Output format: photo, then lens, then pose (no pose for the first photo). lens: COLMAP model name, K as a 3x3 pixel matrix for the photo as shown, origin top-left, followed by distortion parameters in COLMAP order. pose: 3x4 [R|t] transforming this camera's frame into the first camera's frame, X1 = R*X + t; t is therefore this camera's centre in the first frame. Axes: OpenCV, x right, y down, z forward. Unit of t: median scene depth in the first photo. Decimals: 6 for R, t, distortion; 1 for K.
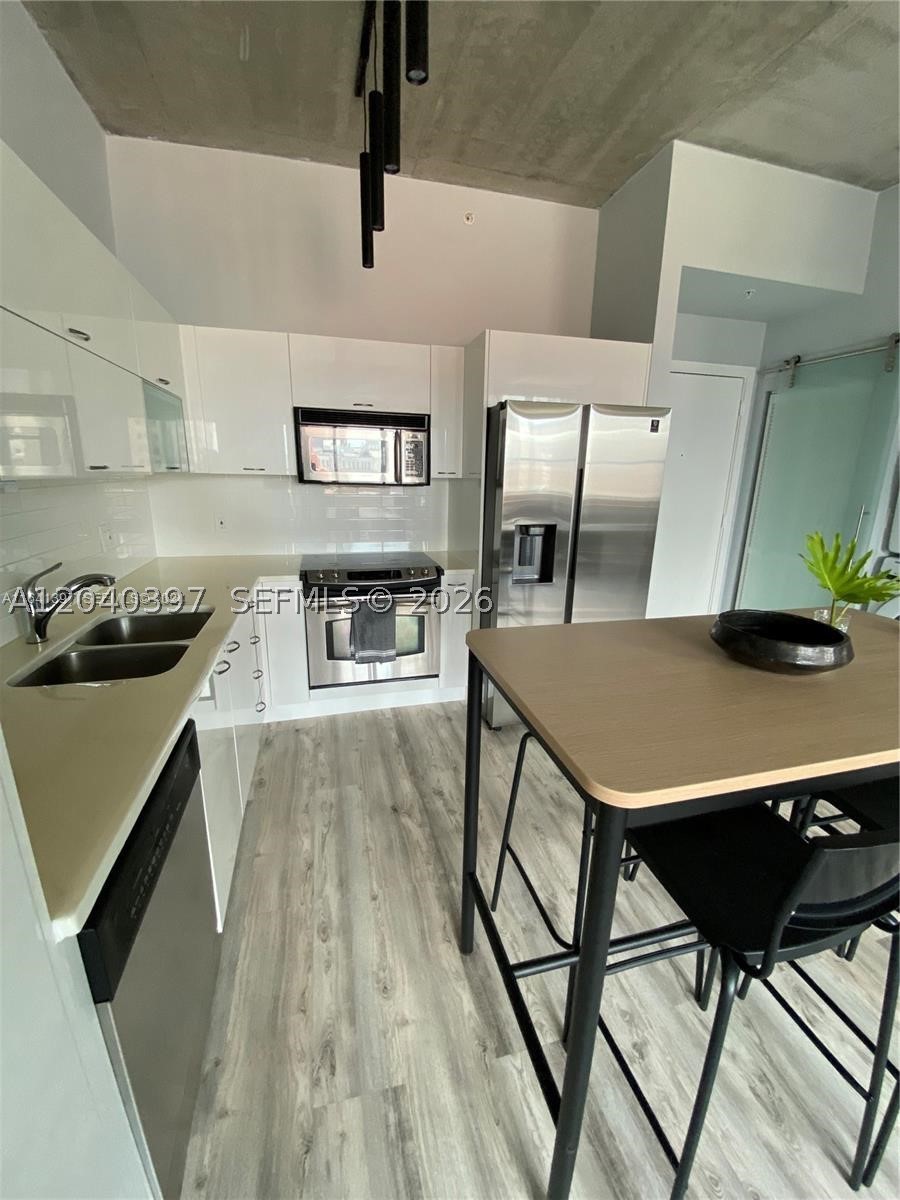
lens RADIAL K [[488.4, 0, 450.0], [0, 488.4, 600.0], [0, 0, 1]] dist [0.029045, -0.025638]
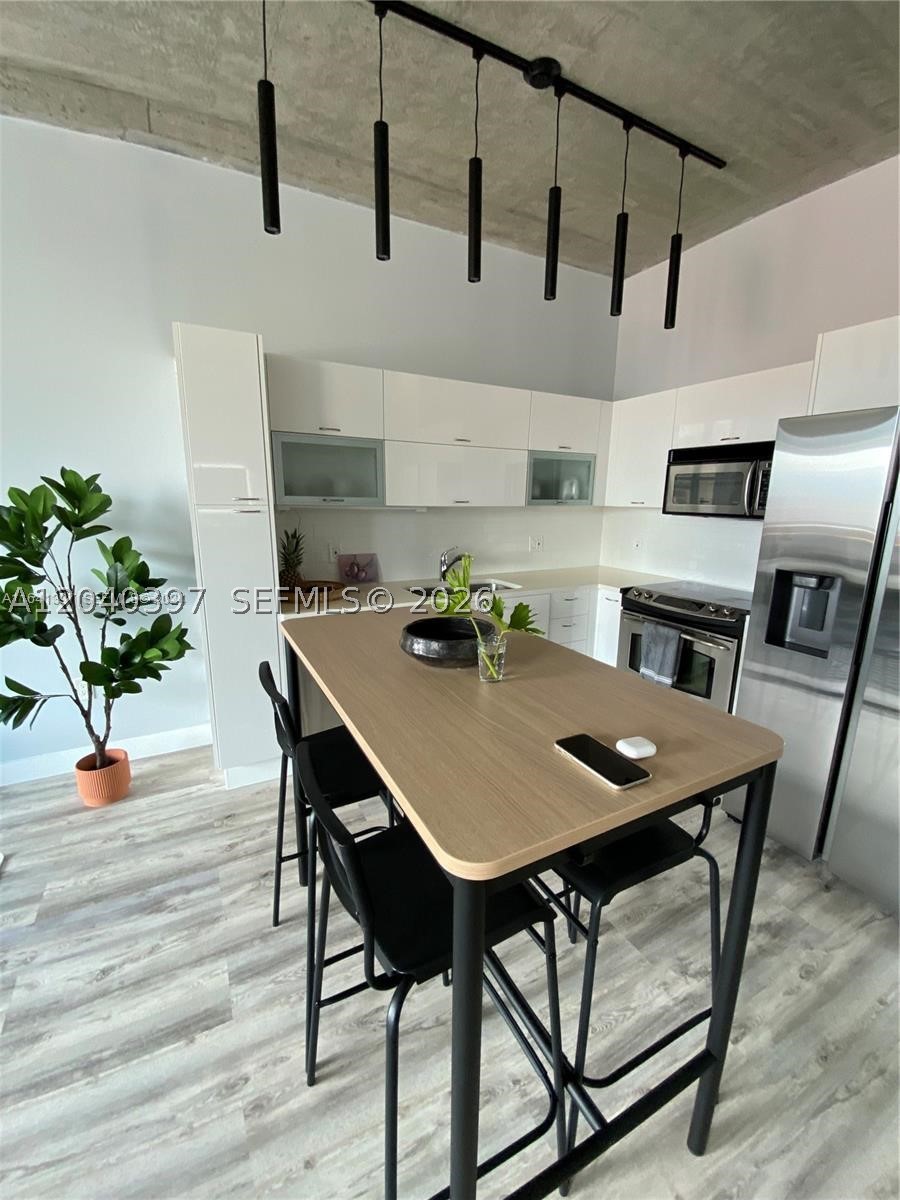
lens RADIAL K [[488.4, 0, 450.0], [0, 488.4, 600.0], [0, 0, 1]] dist [0.029045, -0.025638]
pose [[0.222922, 0.186164, -0.956895, 0.730884], [-0.270160, 0.954946, 0.122848, -0.057464], [0.936653, 0.231130, 0.263172, 0.291150]]
